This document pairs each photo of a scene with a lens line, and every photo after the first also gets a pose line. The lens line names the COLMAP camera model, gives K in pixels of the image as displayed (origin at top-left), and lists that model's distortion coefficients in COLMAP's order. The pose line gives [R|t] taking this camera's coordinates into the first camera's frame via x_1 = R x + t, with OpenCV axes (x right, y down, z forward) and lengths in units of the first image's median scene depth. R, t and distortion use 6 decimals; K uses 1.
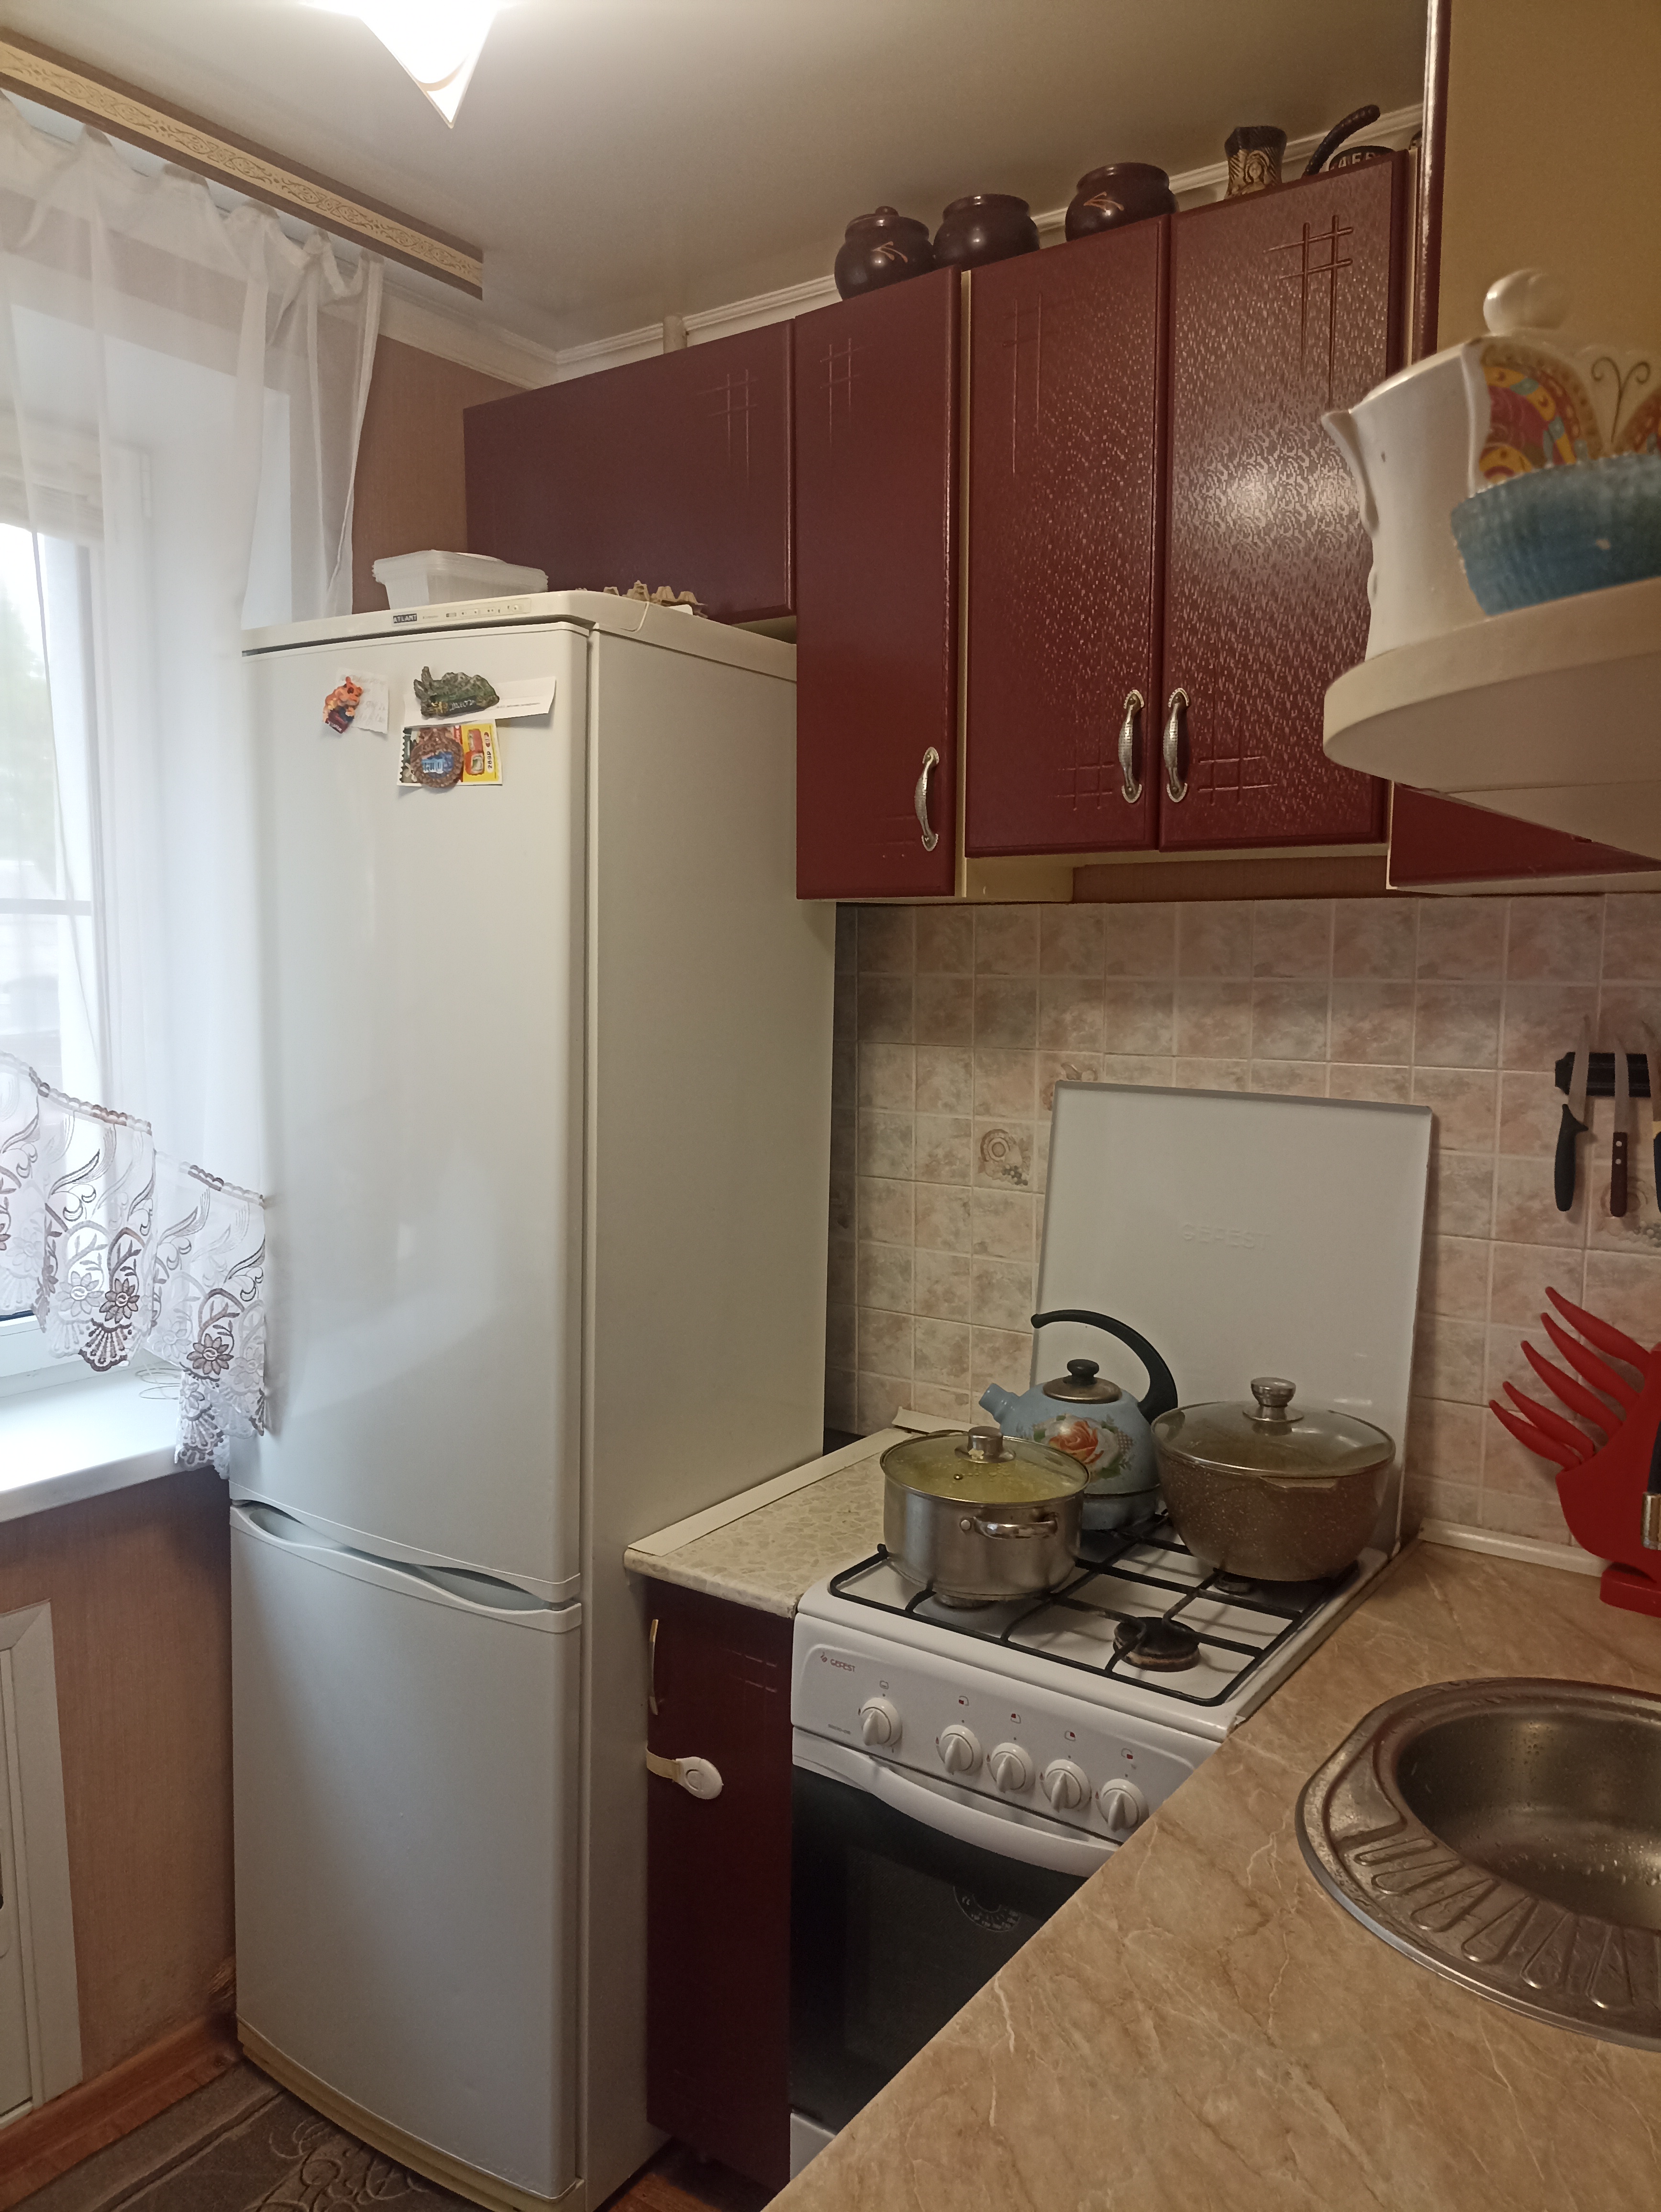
lens RADIAL K [[1620.9, 0, 834.6], [0, 1620.9, 1116.2], [0, 0, 1]] dist [0.014814, -0.000008]
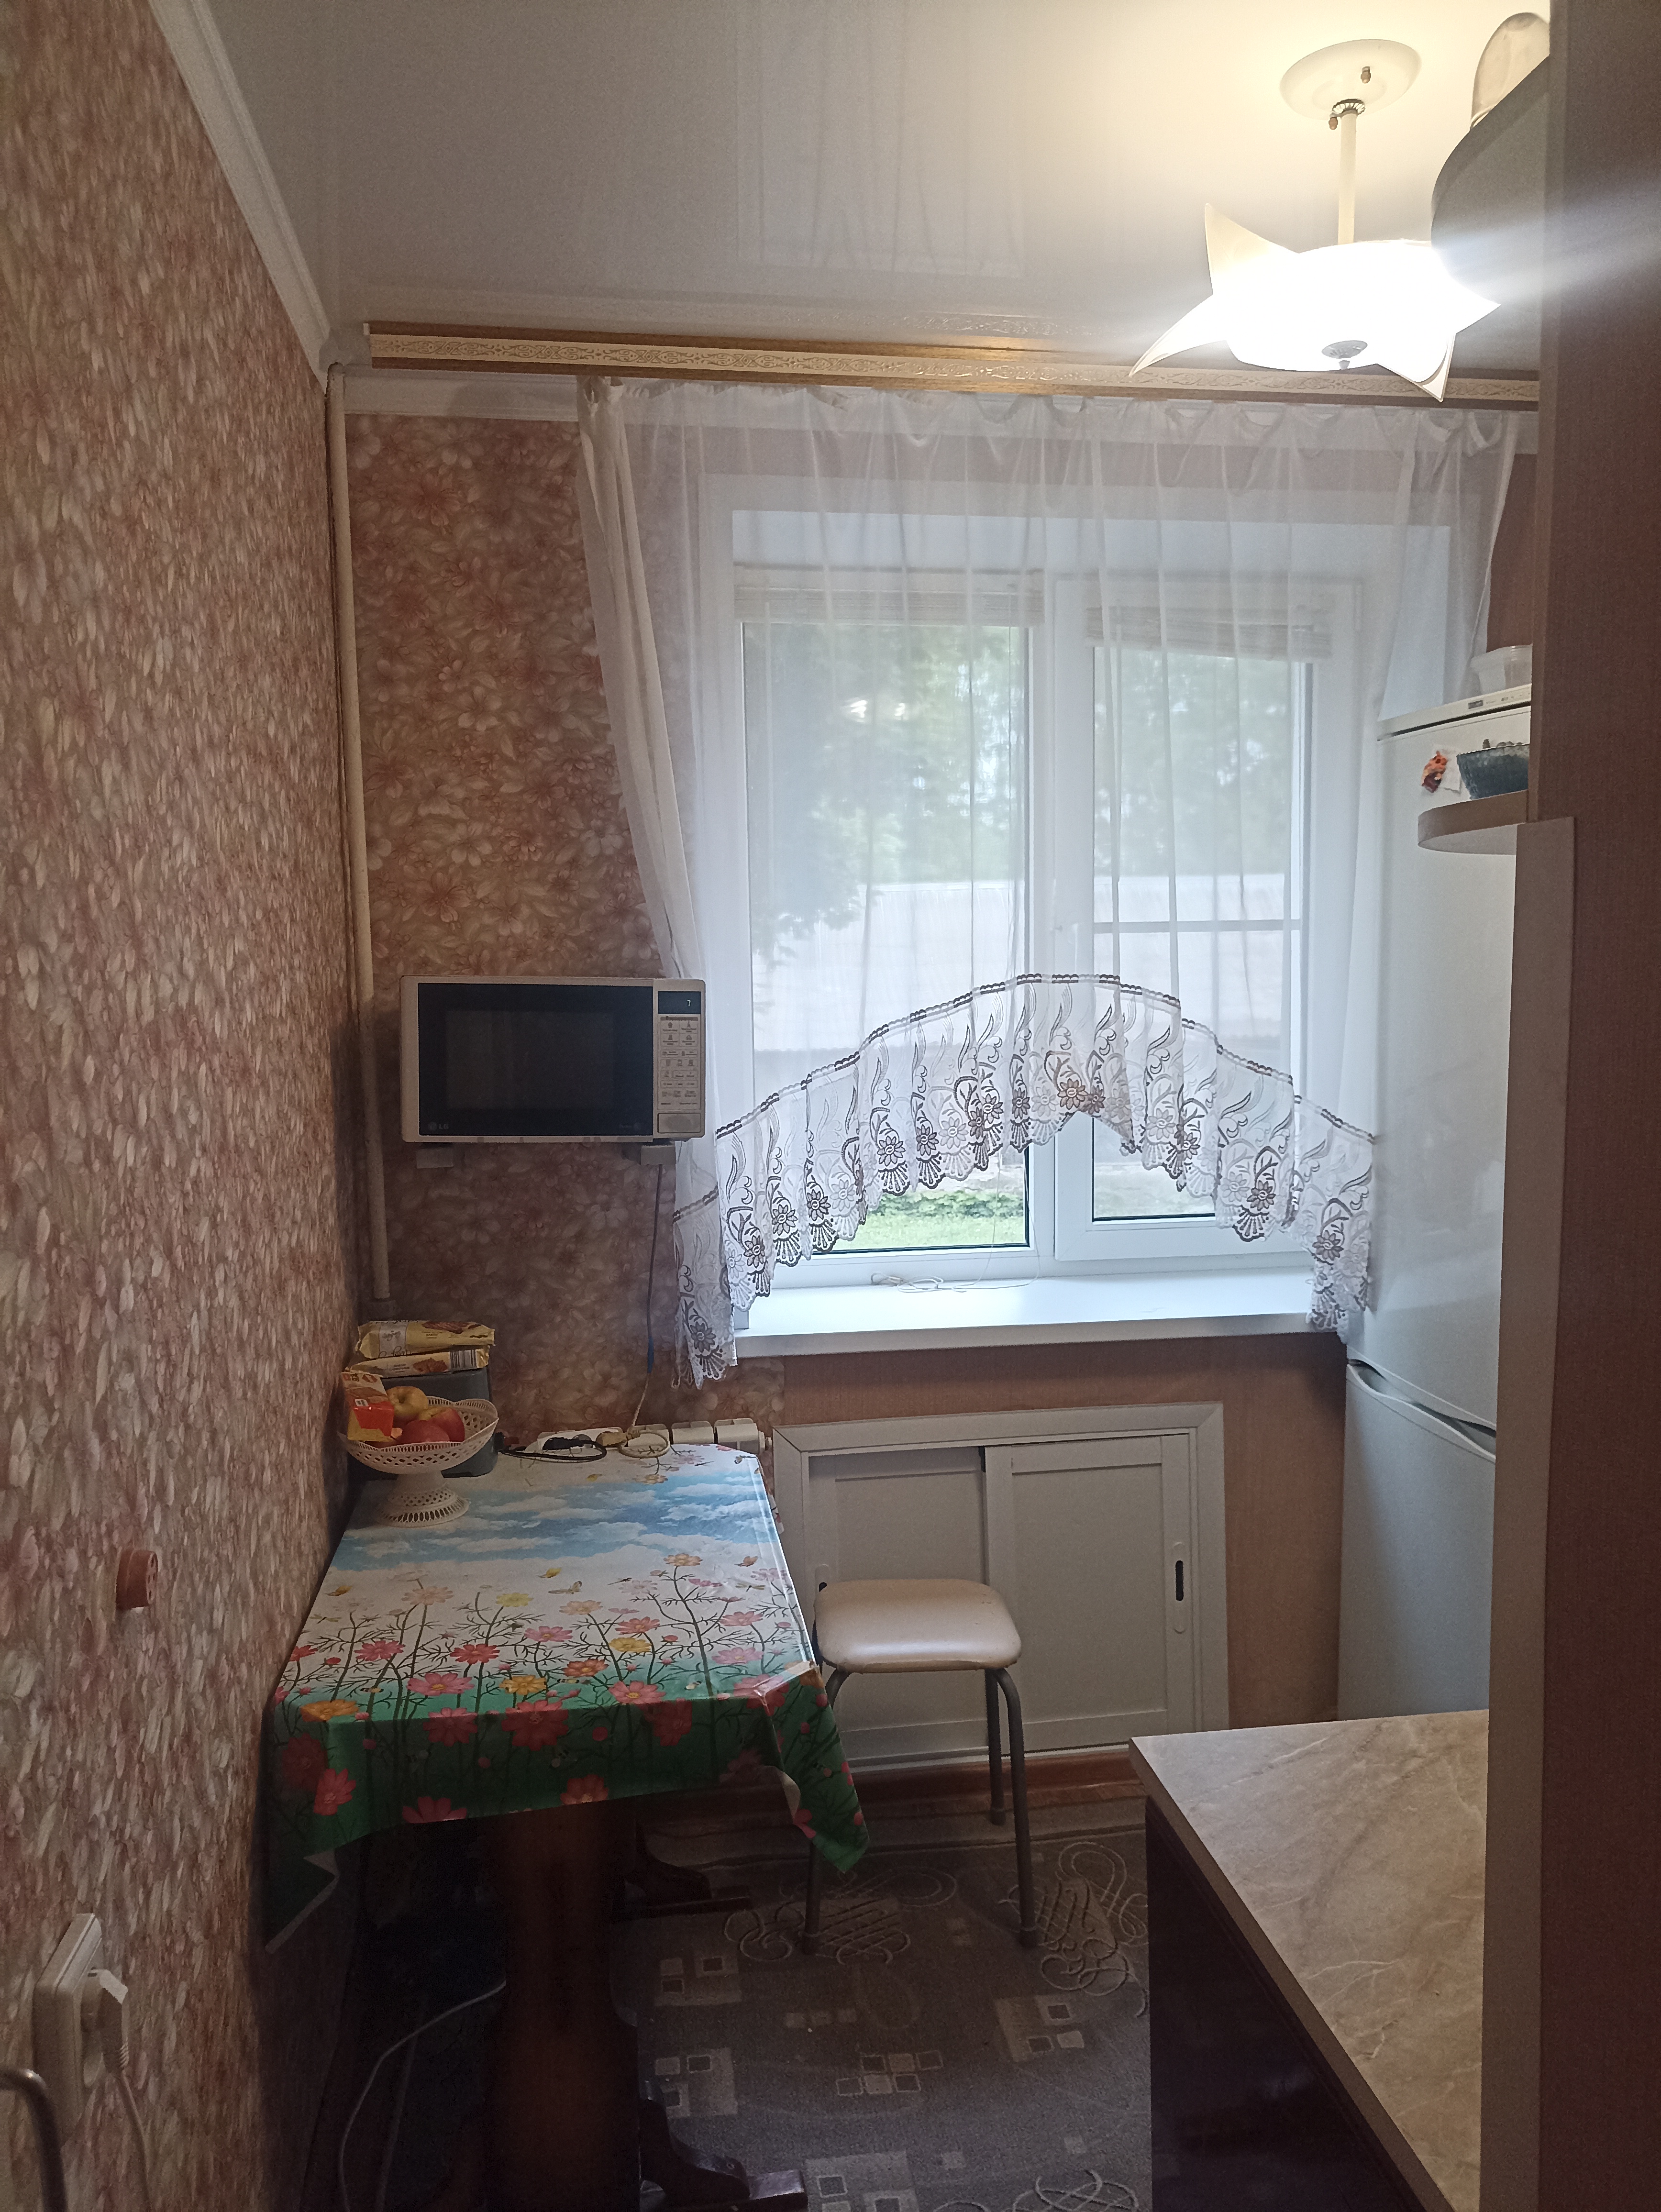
lens RADIAL K [[1620.9, 0, 830.9], [0, 1620.9, 1106.2], [0, 0, 1]] dist [0.014814, -0.000008]
pose [[0.682891, 0.051953, -0.728670, 0.329670], [-0.056586, 0.998233, 0.018141, 0.026466], [0.728325, 0.028844, 0.684624, -0.263639]]
